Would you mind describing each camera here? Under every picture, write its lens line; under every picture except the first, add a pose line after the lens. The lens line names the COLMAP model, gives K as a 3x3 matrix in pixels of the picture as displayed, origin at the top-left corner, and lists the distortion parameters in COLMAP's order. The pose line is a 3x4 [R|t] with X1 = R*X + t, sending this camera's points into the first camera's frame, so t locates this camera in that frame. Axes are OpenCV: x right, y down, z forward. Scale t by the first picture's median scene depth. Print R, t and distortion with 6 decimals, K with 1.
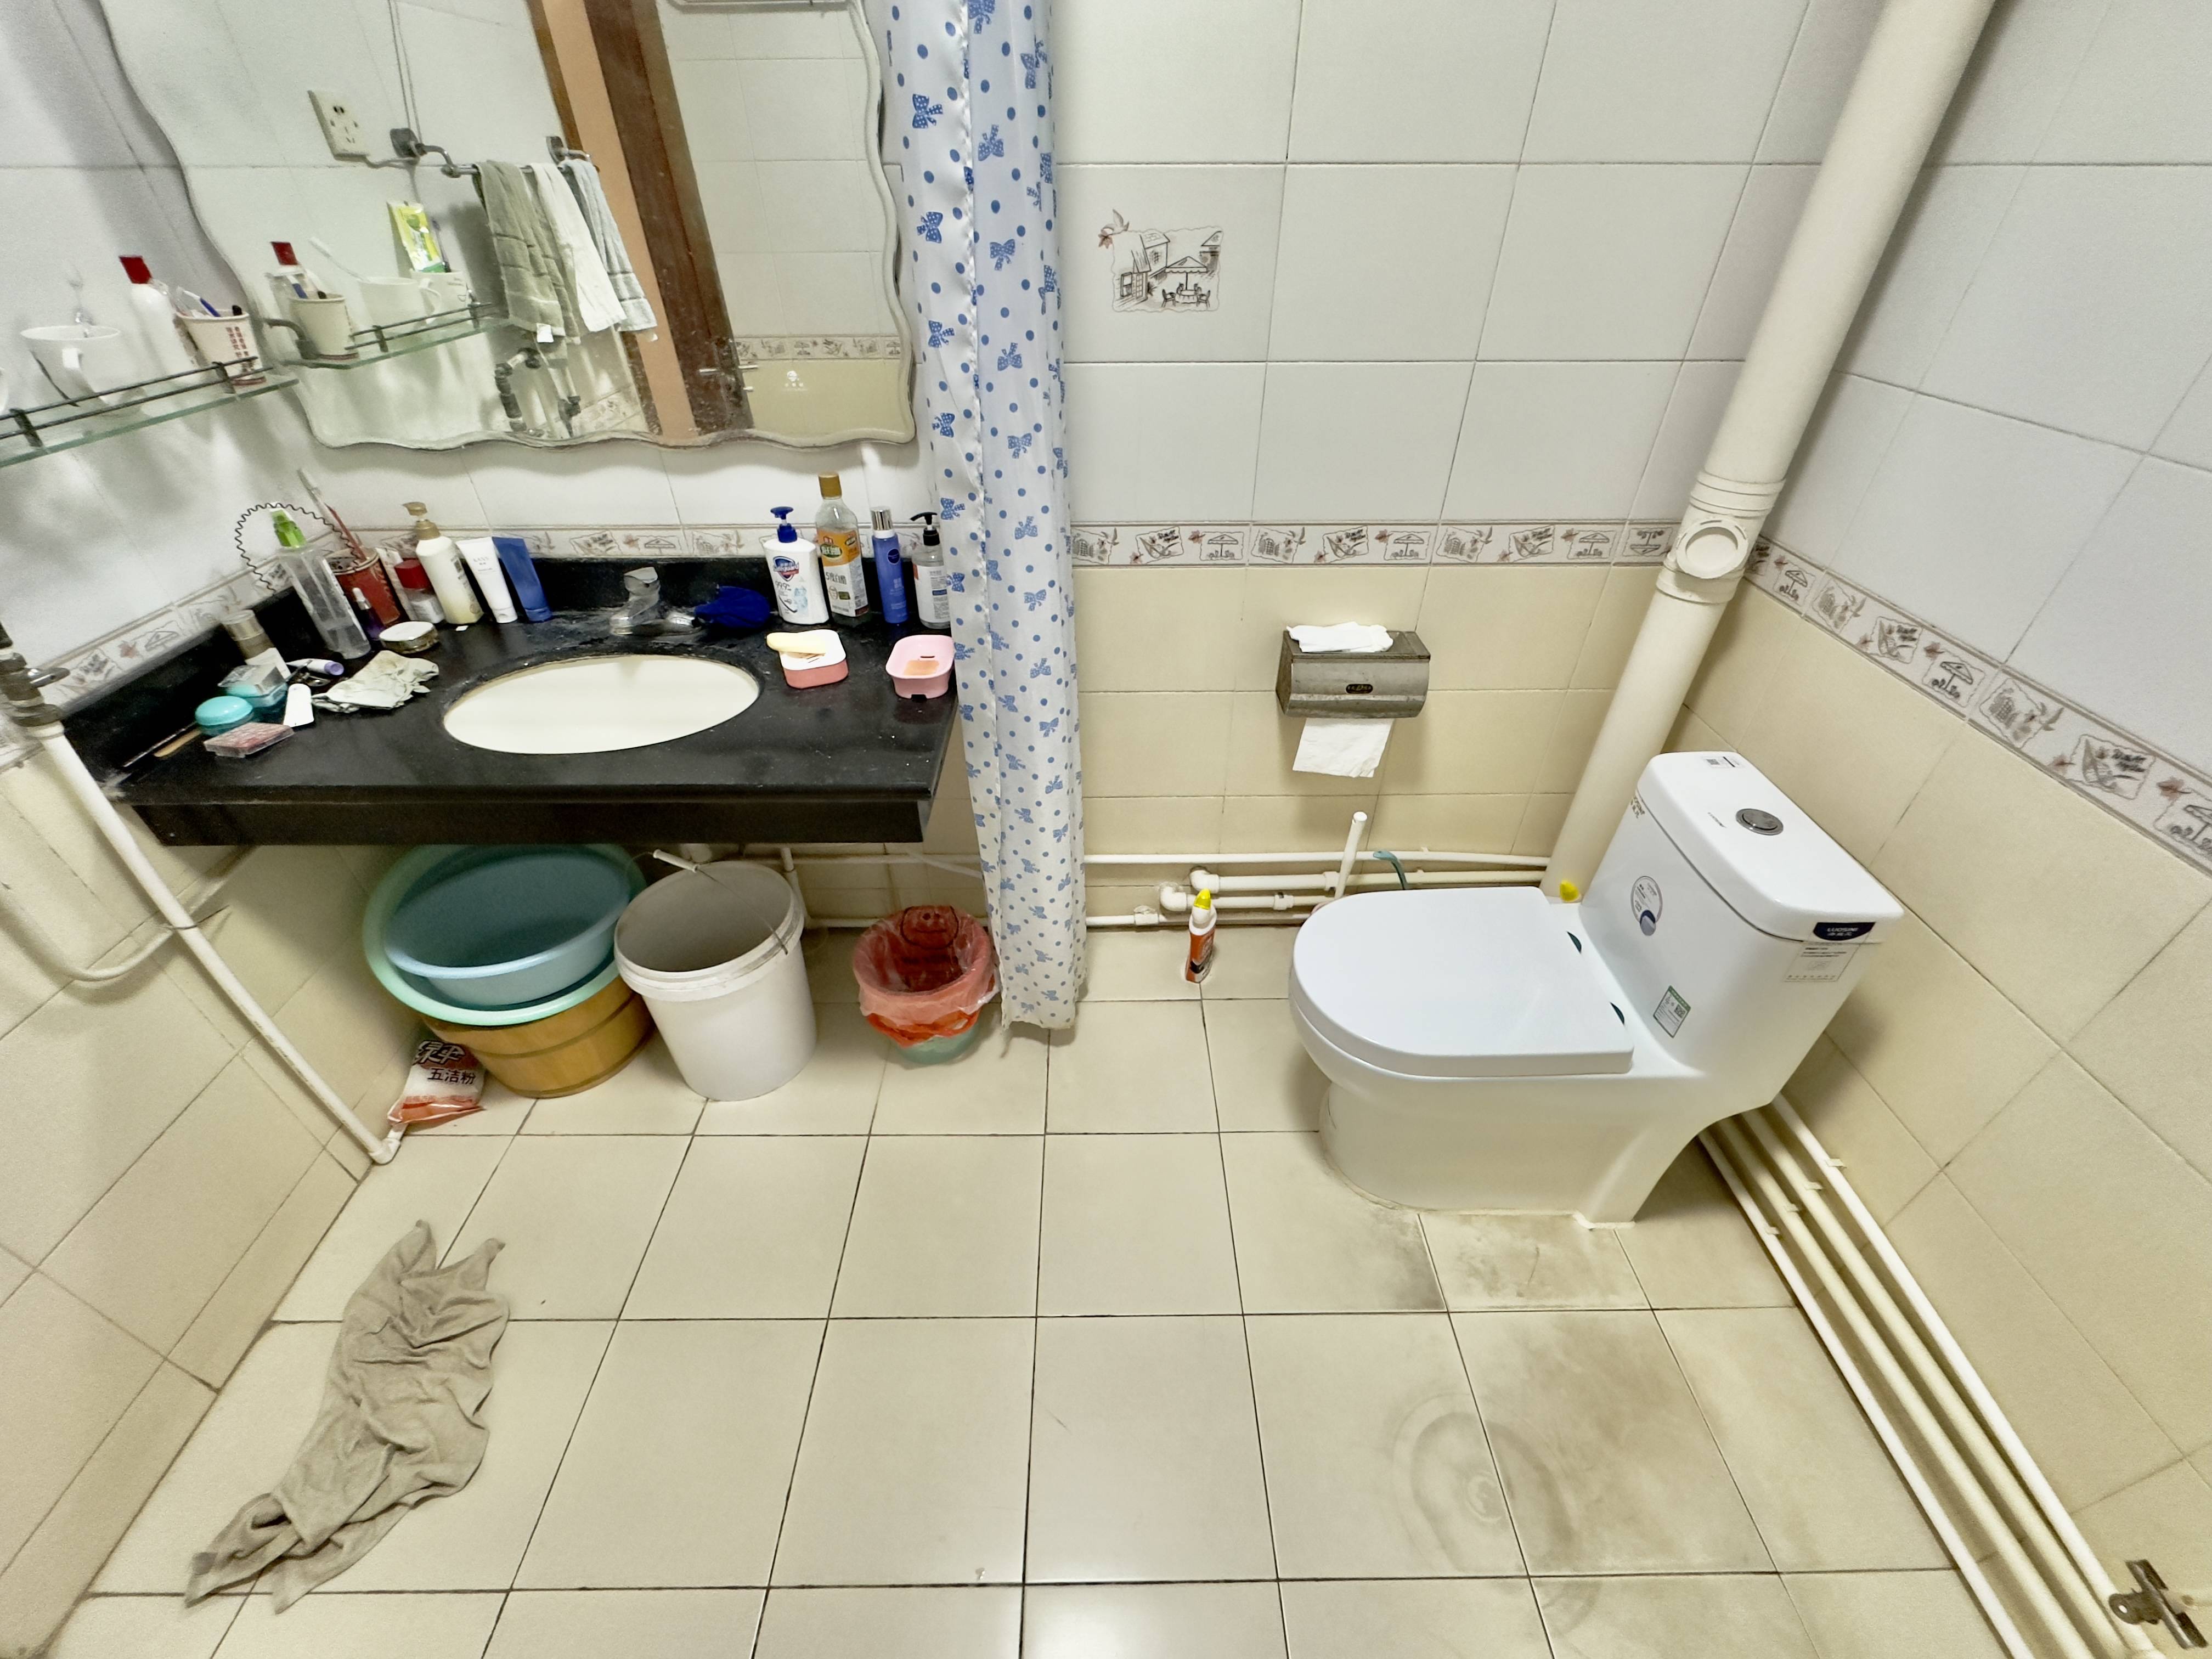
lens RADIAL K [[881.5, 0, 1104.9], [0, 881.5, 828.8], [0, 0, 1]] dist [-0.004384, -0.000510]
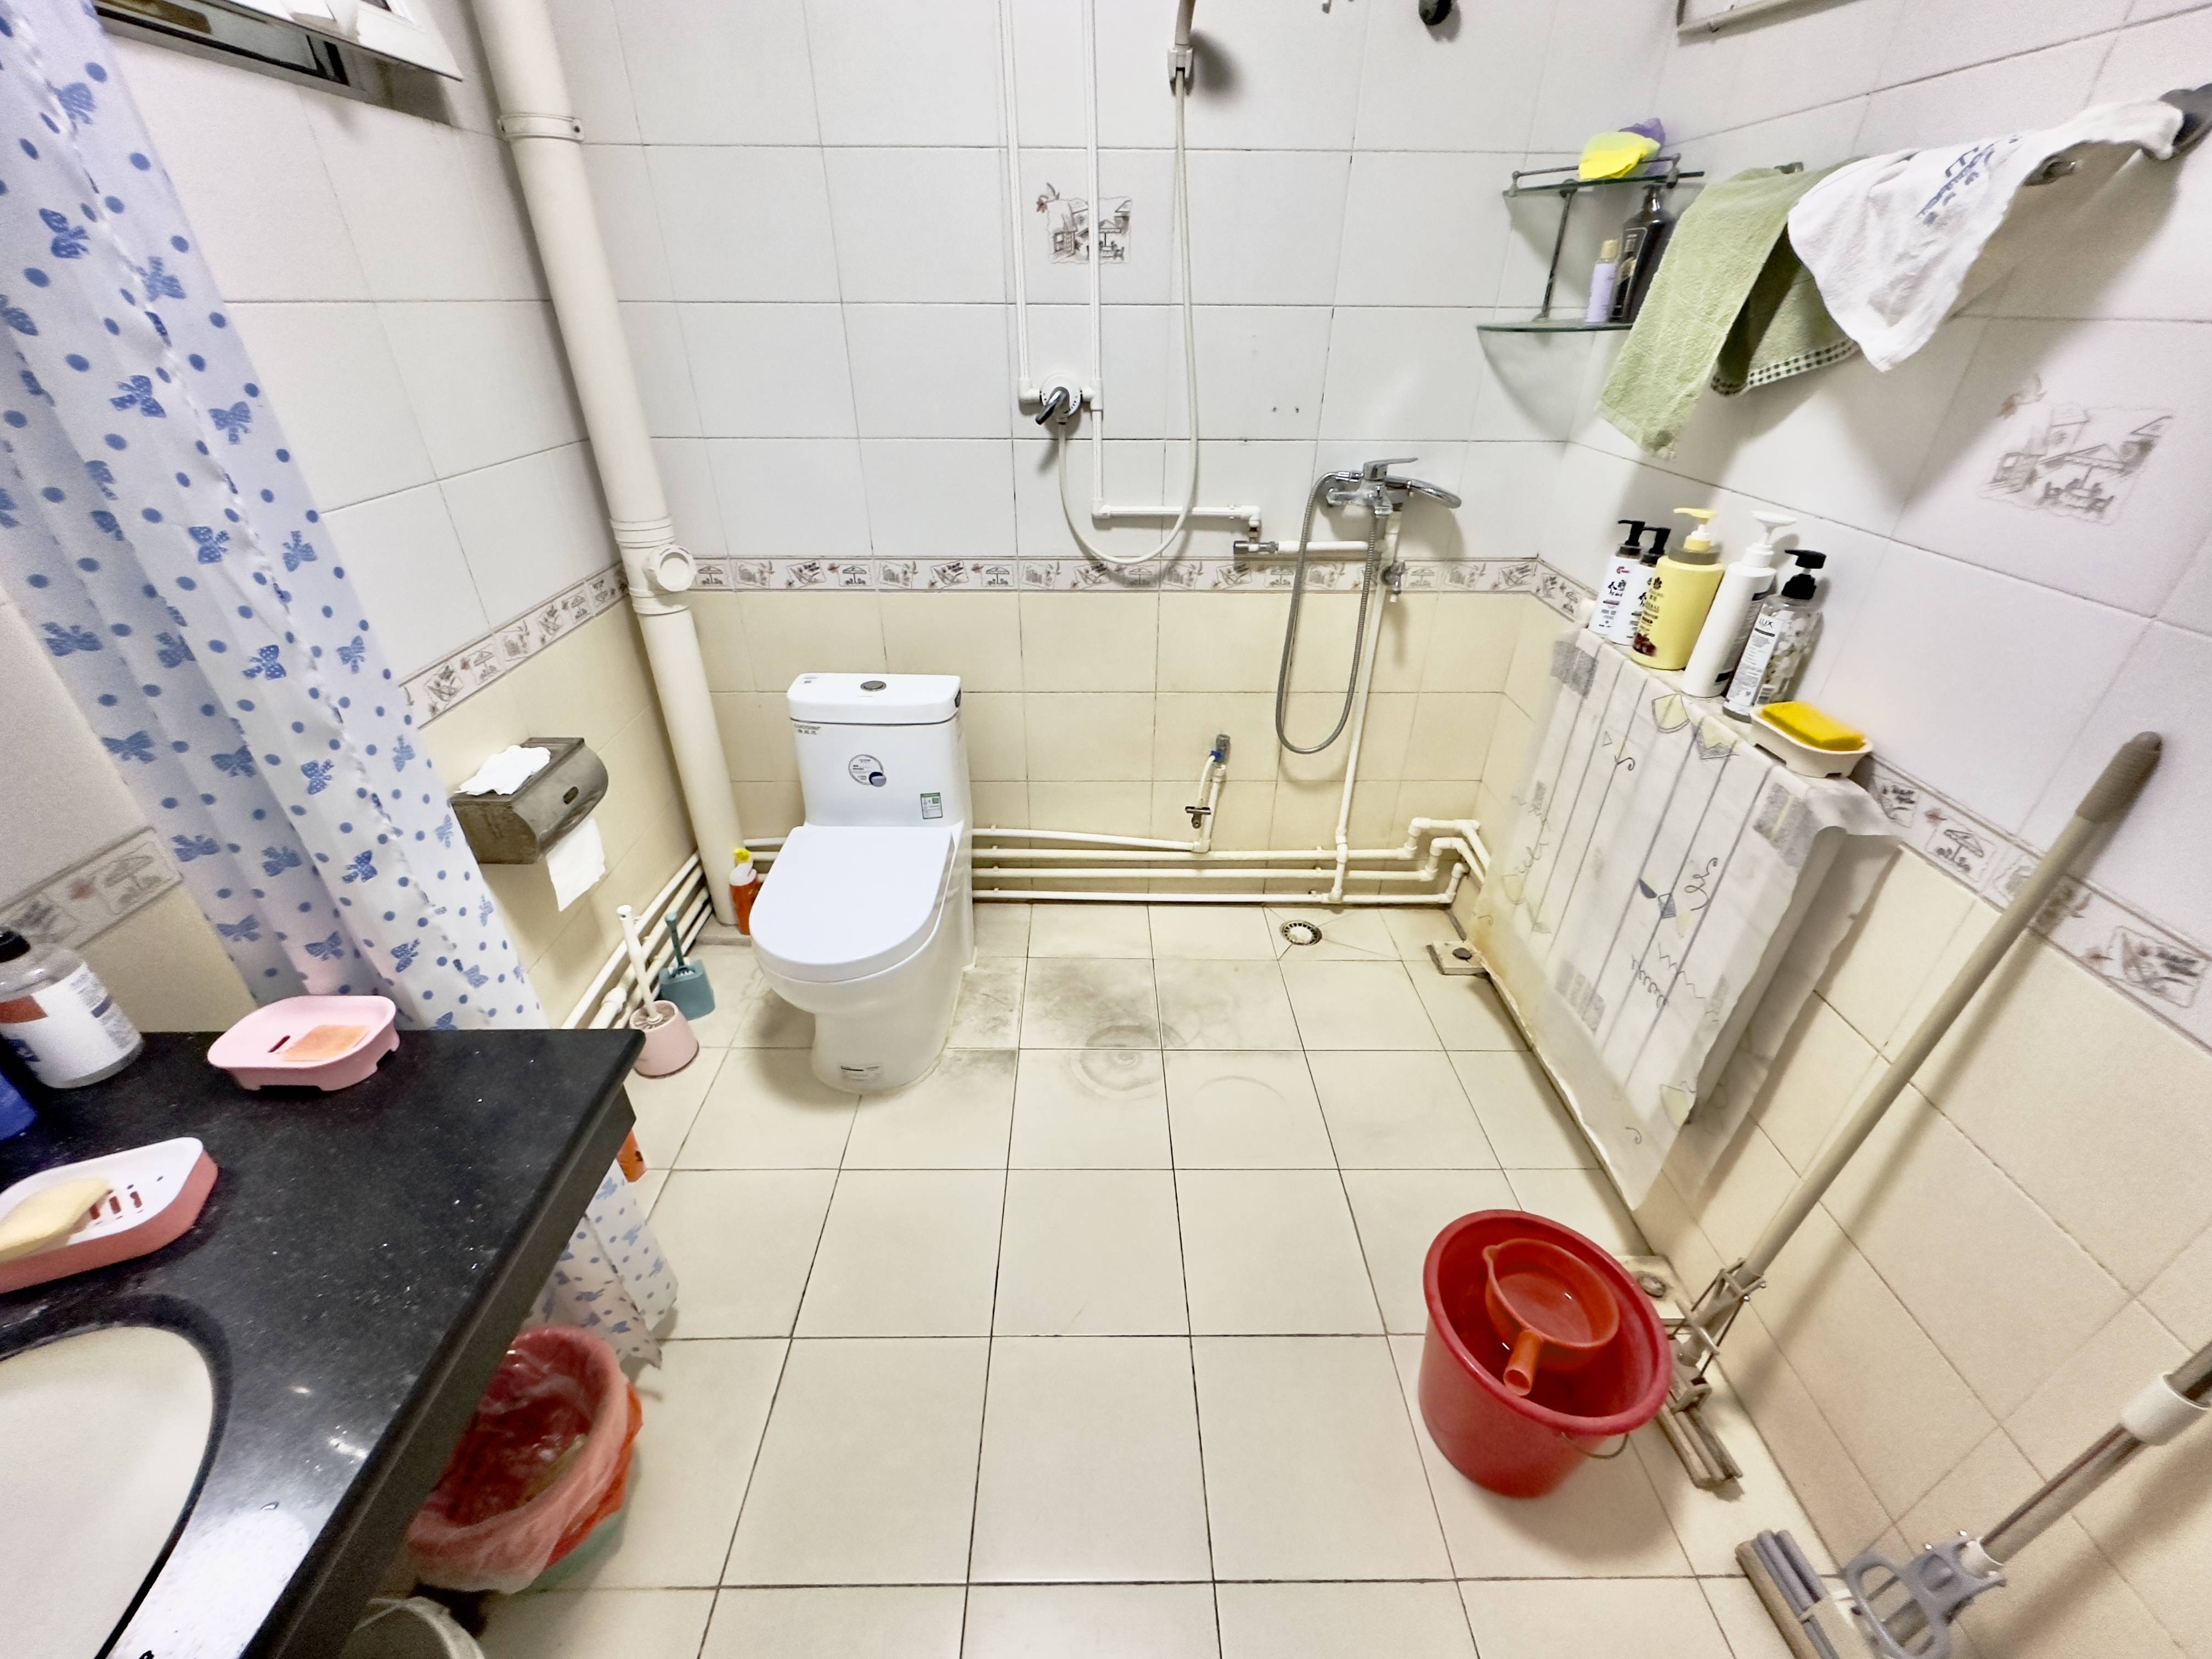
lens RADIAL K [[881.5, 0, 1103.4], [0, 881.5, 829.5], [0, 0, 1]] dist [-0.004384, -0.000510]
pose [[-0.005180, -0.514196, 0.857657, -0.816092], [0.593962, 0.688401, 0.416308, -0.264124], [-0.804476, 0.511573, 0.301847, 0.334201]]
